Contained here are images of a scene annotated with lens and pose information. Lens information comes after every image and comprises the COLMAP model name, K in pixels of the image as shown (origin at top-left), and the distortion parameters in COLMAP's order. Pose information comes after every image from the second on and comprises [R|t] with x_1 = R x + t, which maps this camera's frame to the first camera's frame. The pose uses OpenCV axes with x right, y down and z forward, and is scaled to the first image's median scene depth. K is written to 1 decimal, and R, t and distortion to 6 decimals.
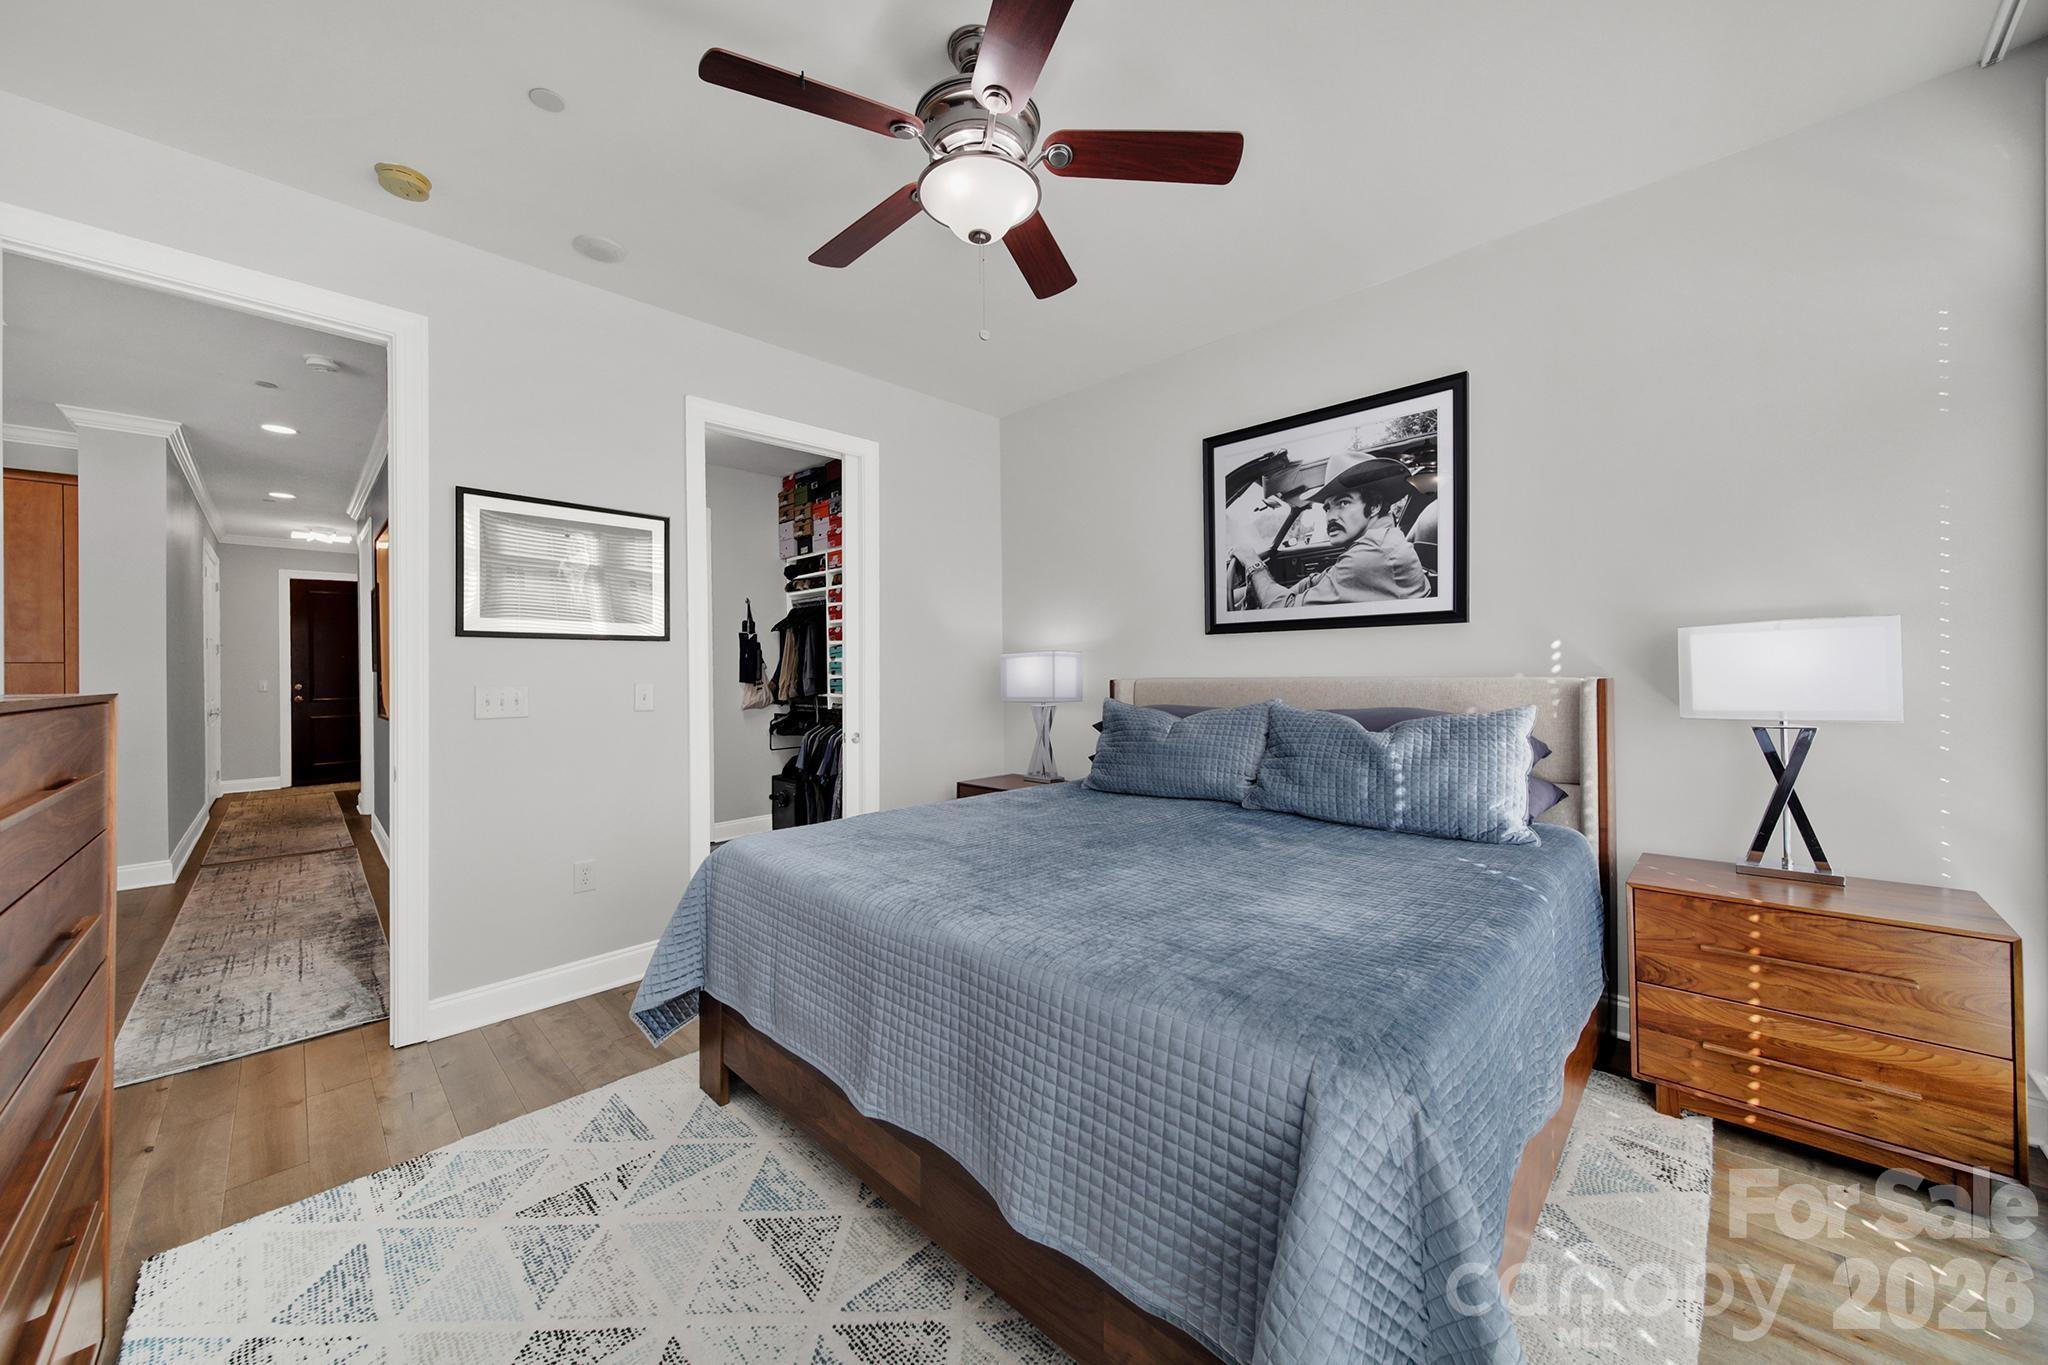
lens RADIAL K [[738.2, 0, 1016.5], [0, 738.2, 669.7], [0, 0, 1]] dist [0.002713, -0.001989]
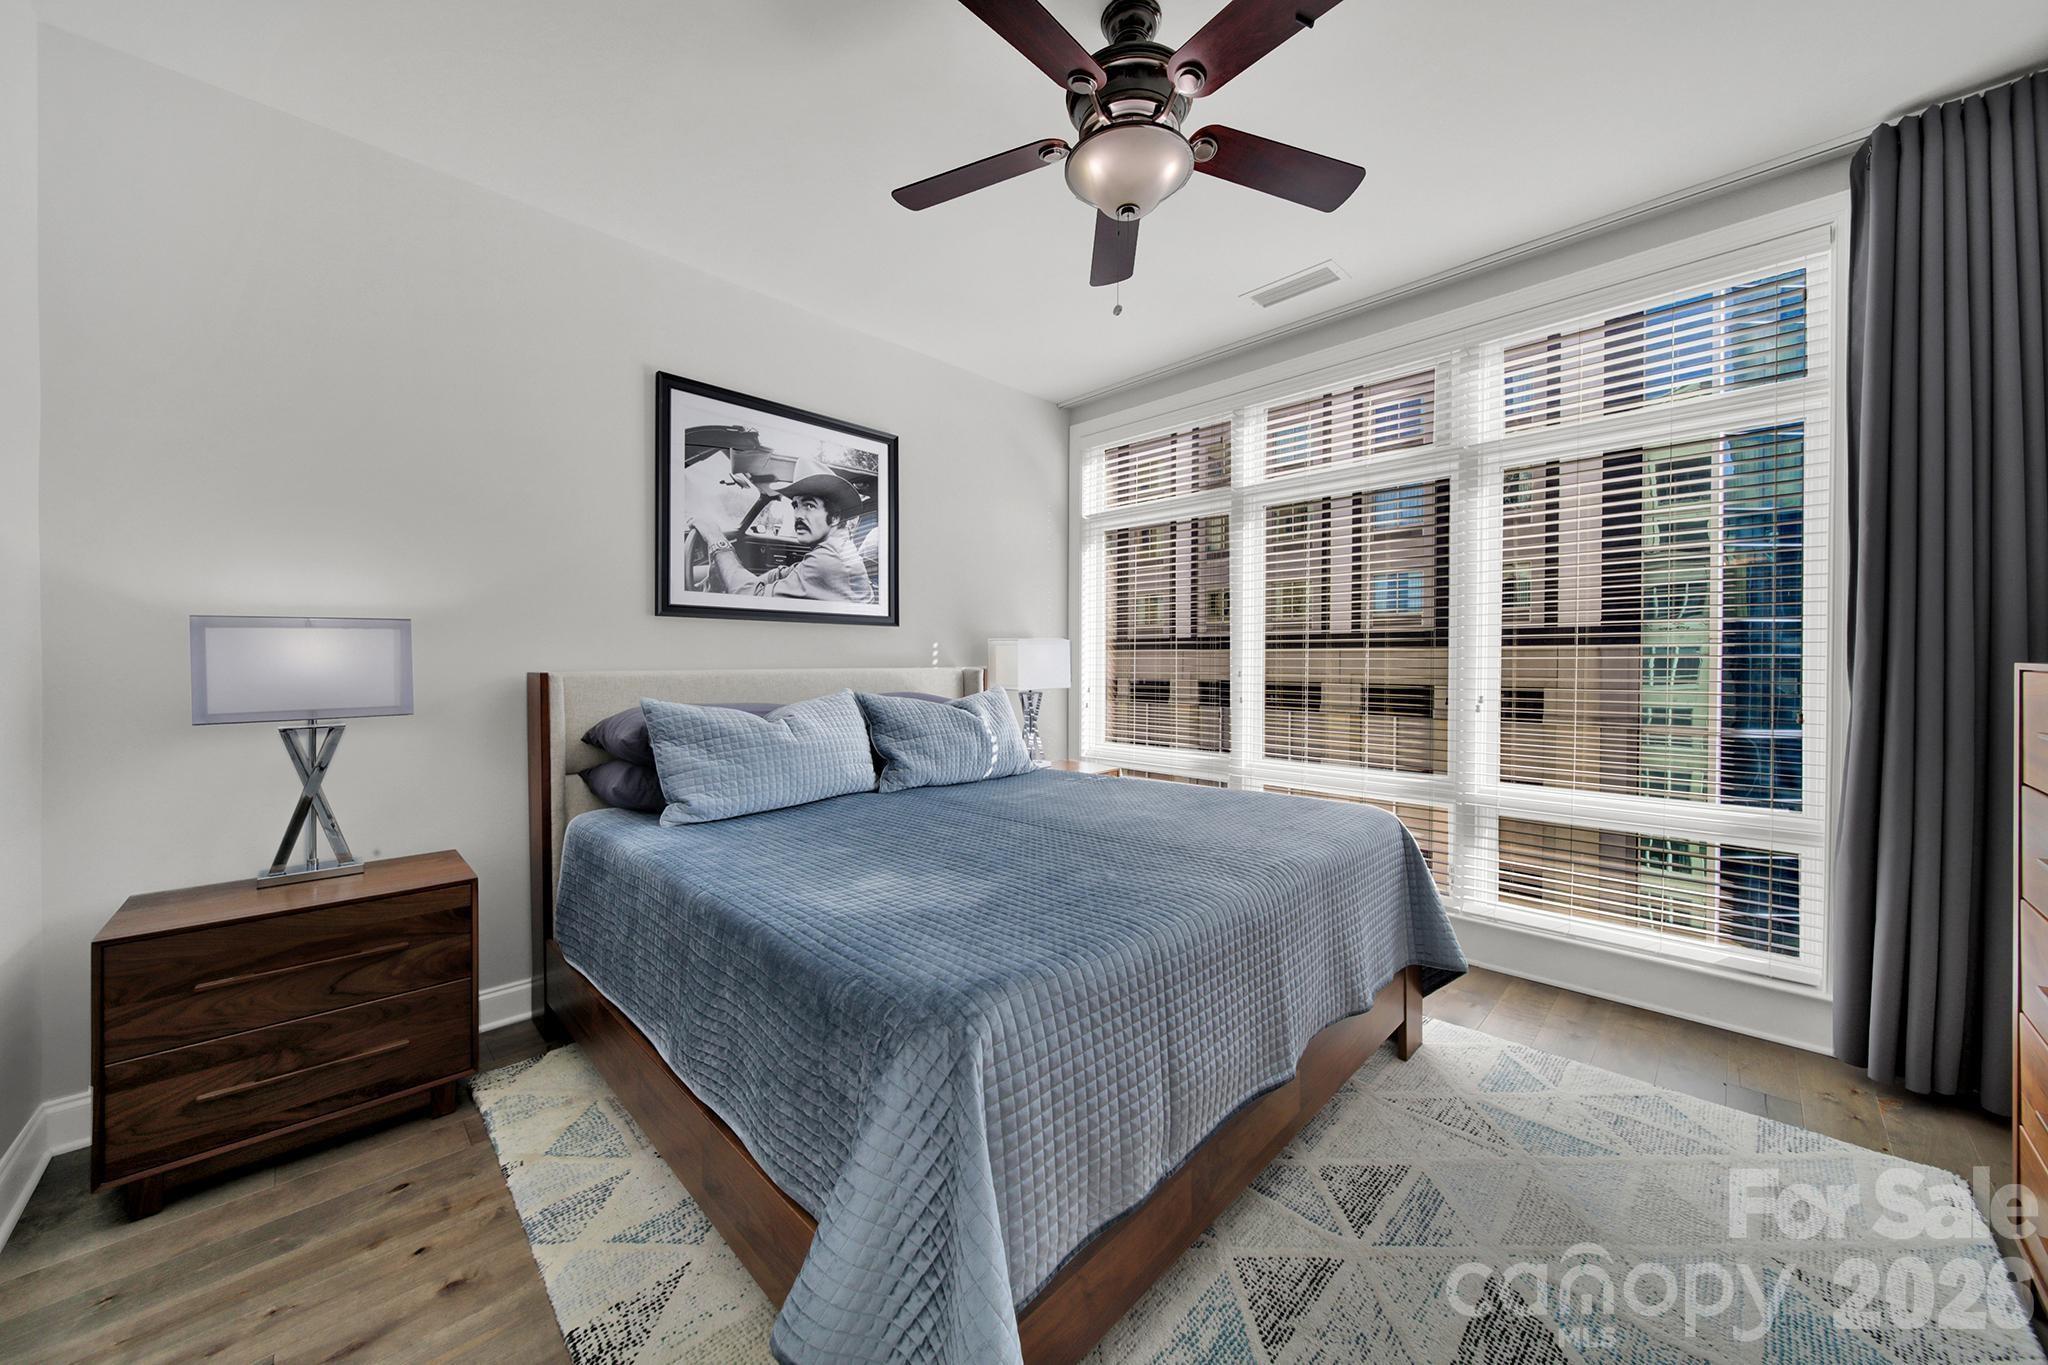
lens RADIAL K [[738.2, 0, 1027.3], [0, 738.2, 668.7], [0, 0, 1]] dist [0.002713, -0.001989]
pose [[-0.011023, 0.008080, 0.999907, -0.608627], [0.002798, 0.999964, -0.008050, 0.019210], [-0.999935, 0.002709, -0.011045, 0.676262]]
